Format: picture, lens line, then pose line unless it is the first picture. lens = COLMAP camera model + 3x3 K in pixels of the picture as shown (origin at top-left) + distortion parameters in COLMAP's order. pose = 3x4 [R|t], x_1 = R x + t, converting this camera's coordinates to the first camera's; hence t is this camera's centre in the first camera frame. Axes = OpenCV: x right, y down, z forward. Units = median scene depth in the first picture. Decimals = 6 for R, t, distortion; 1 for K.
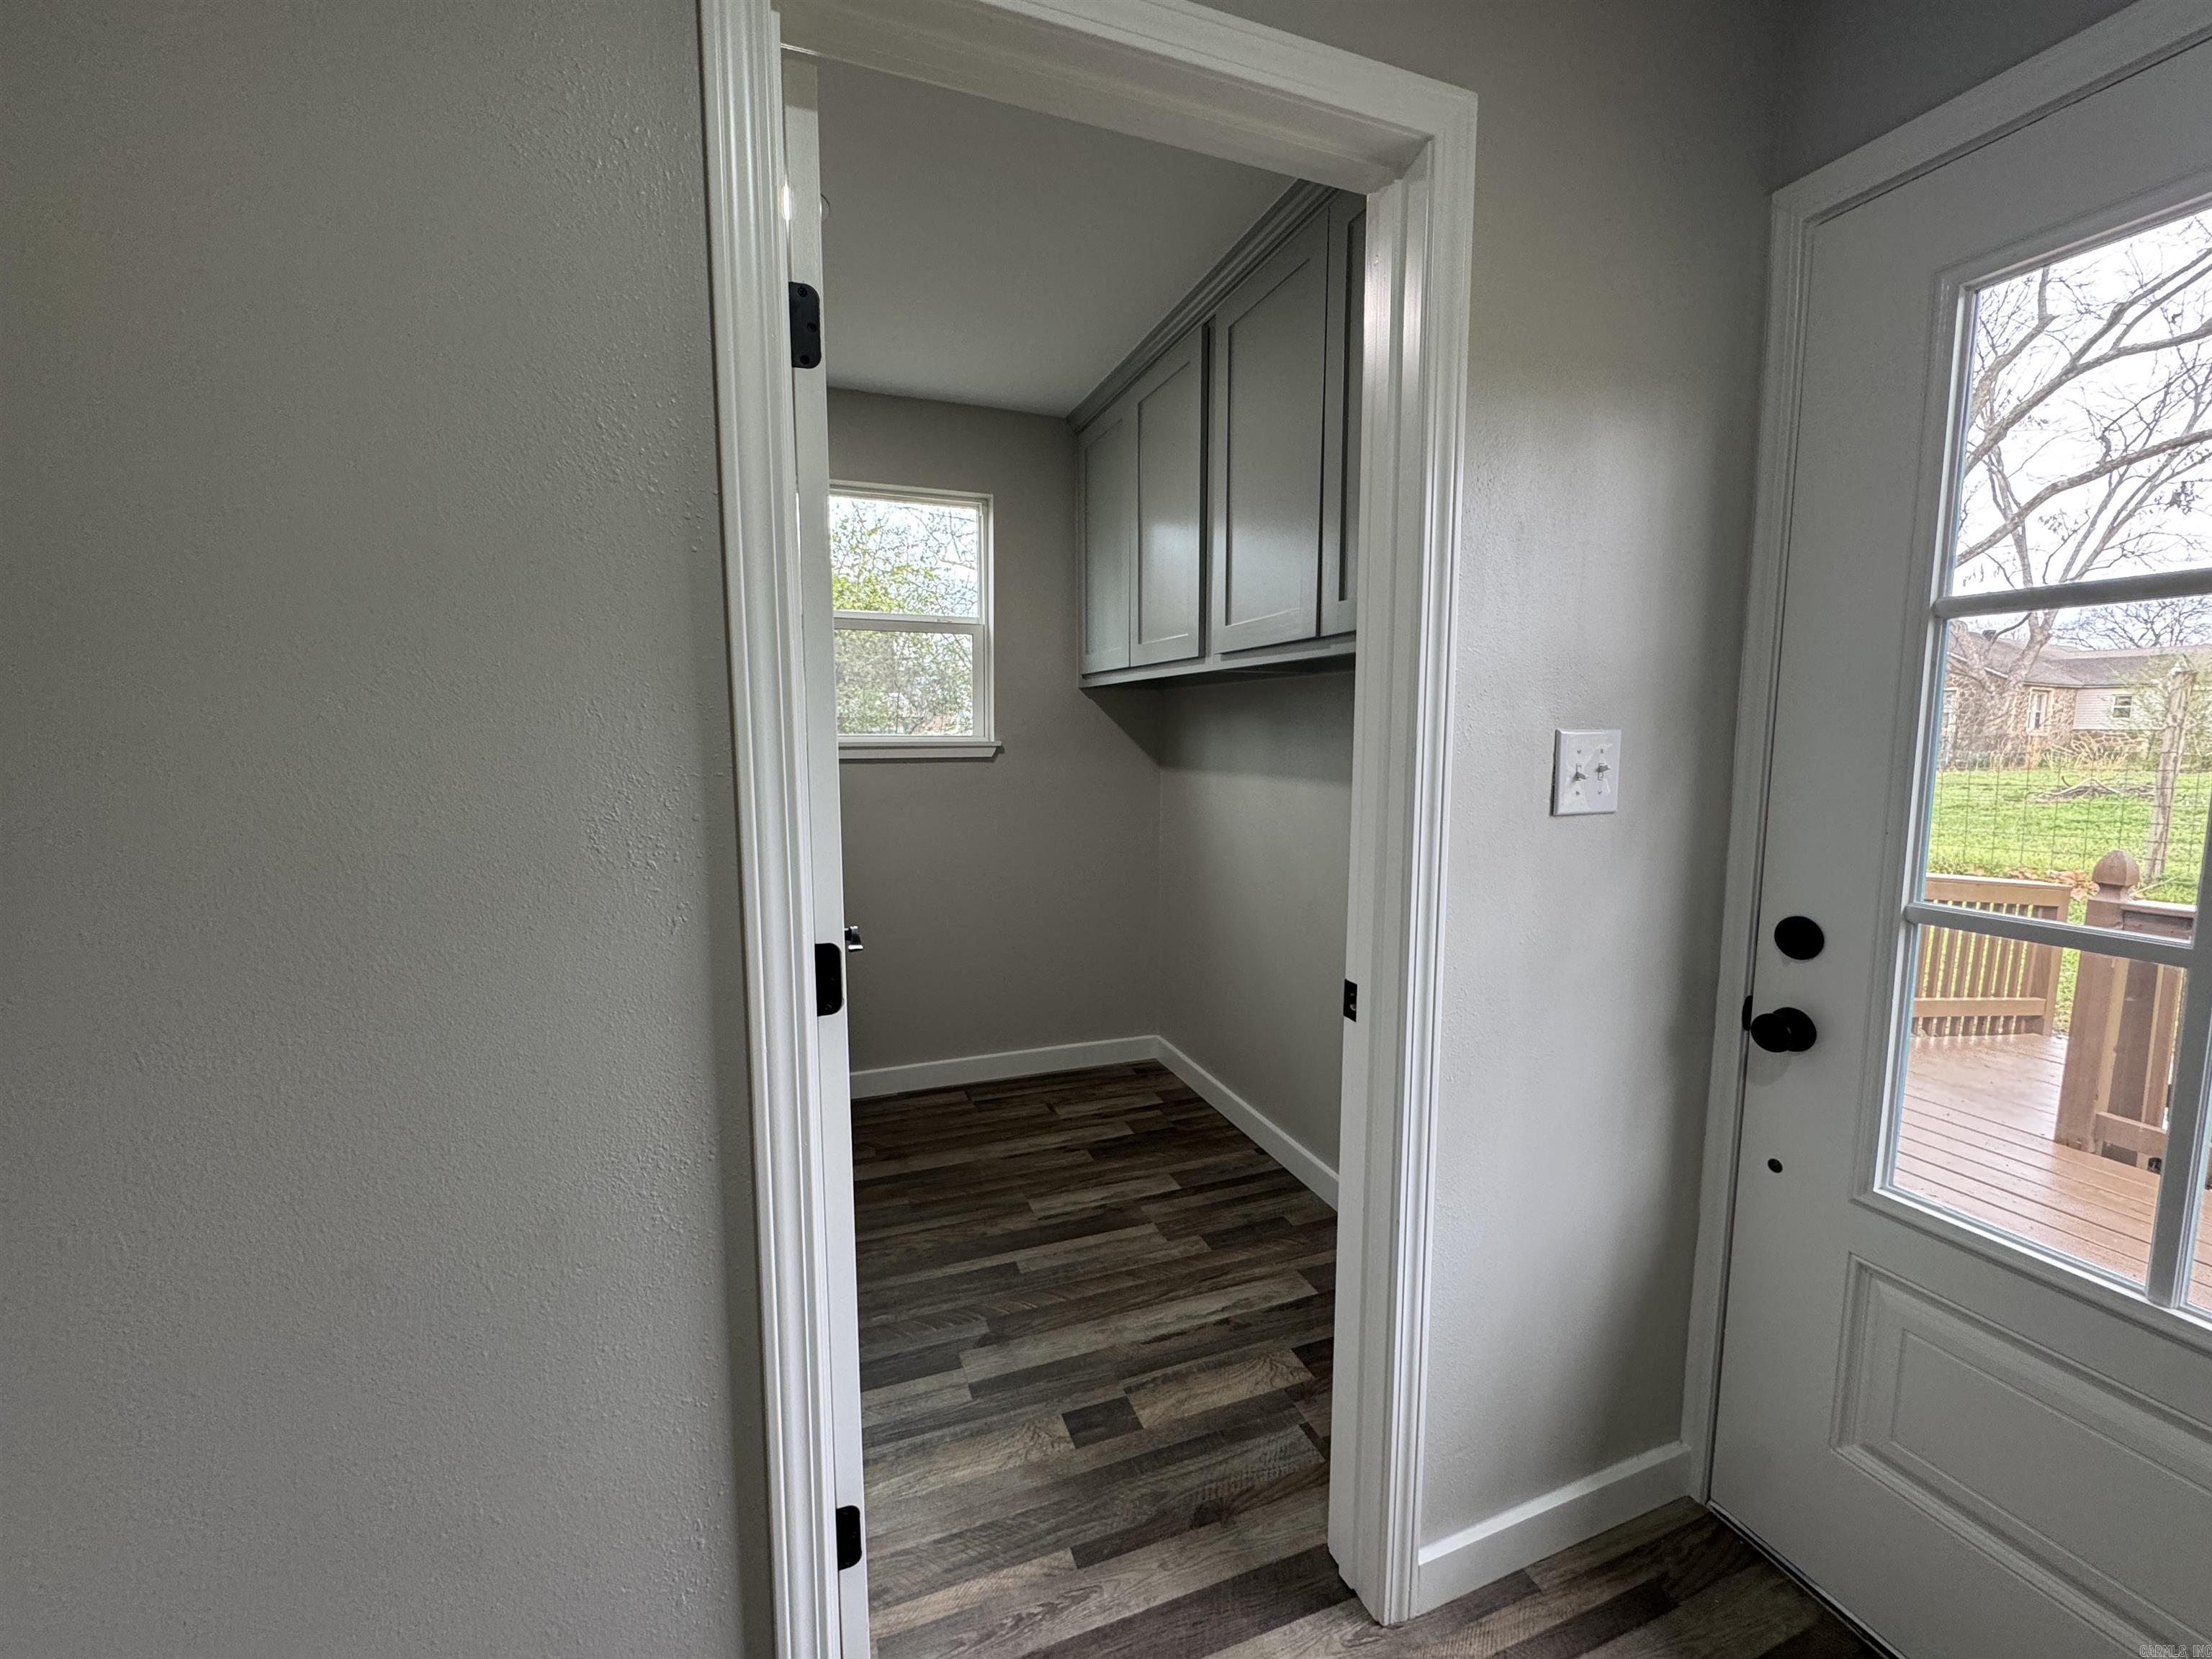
lens RADIAL K [[880.4, 0, 1110.4], [0, 880.4, 828.3], [0, 0, 1]] dist [-0.003626, 0.000957]
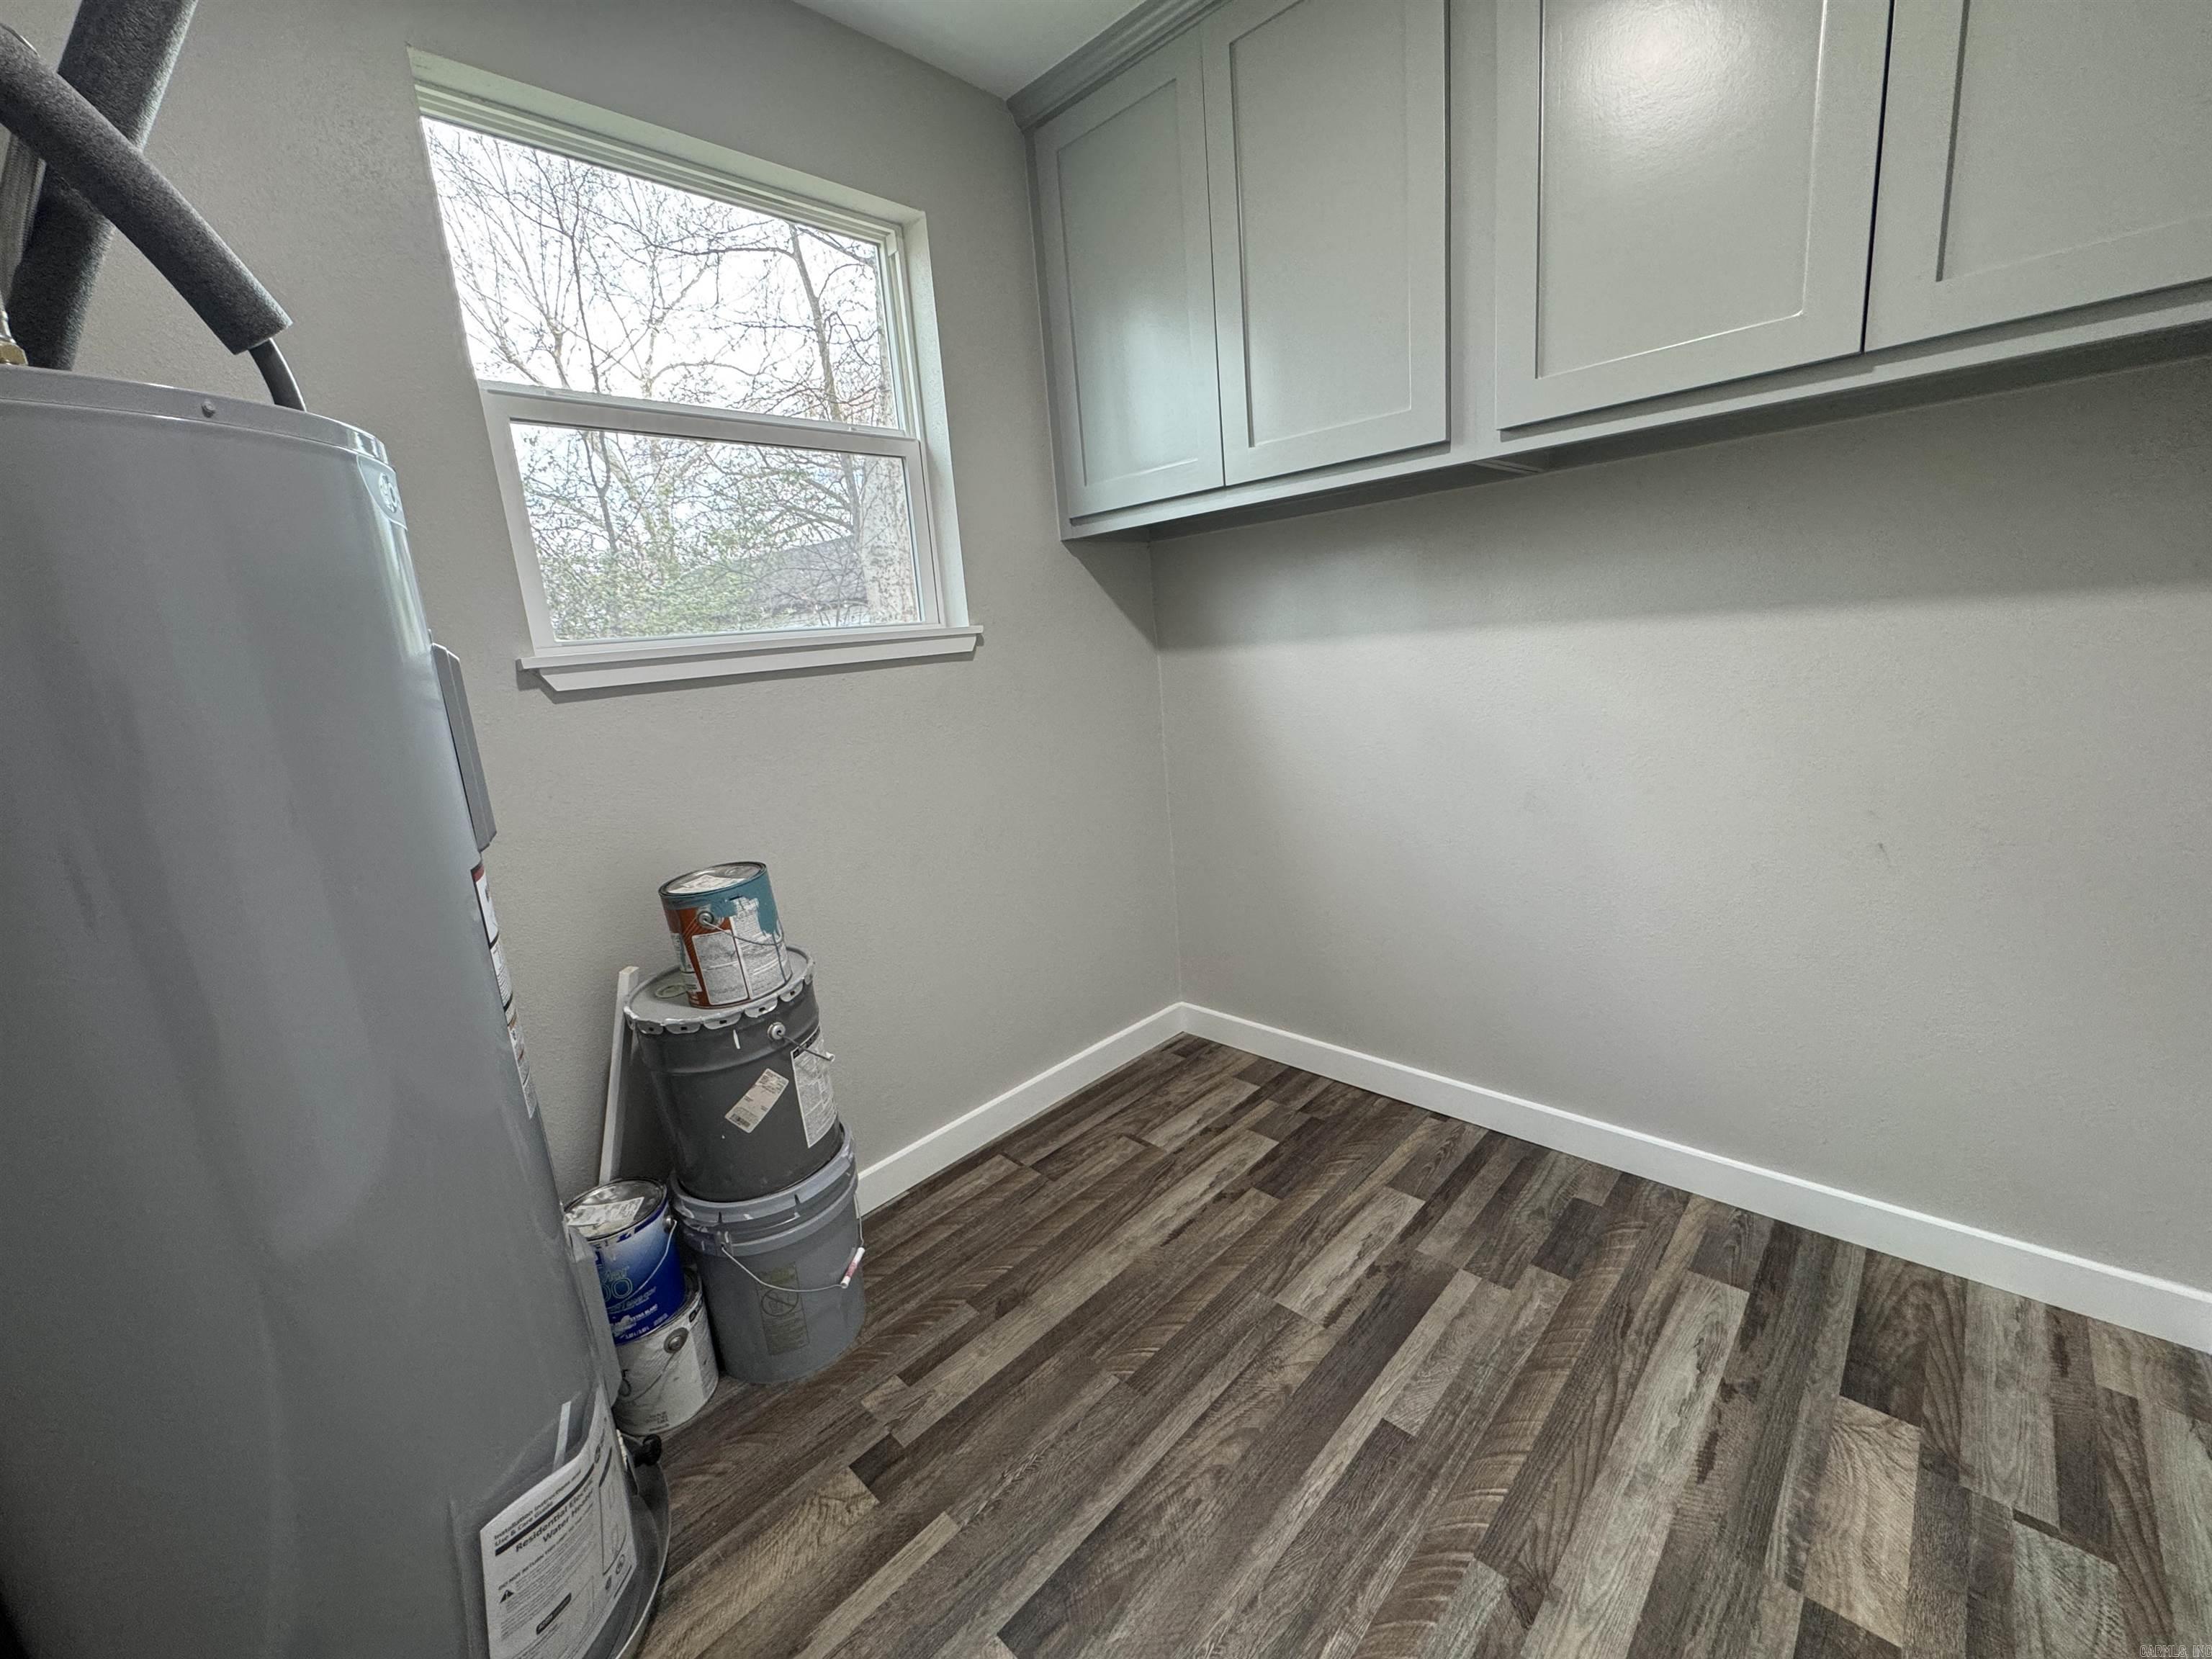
lens RADIAL K [[880.4, 0, 1106.5], [0, 880.4, 821.6], [0, 0, 1]] dist [-0.003626, 0.000957]
pose [[0.900827, -0.162341, 0.402685, -0.380909], [0.130483, 0.985818, 0.105532, -0.015302], [-0.414106, -0.042522, 0.909235, 0.430947]]
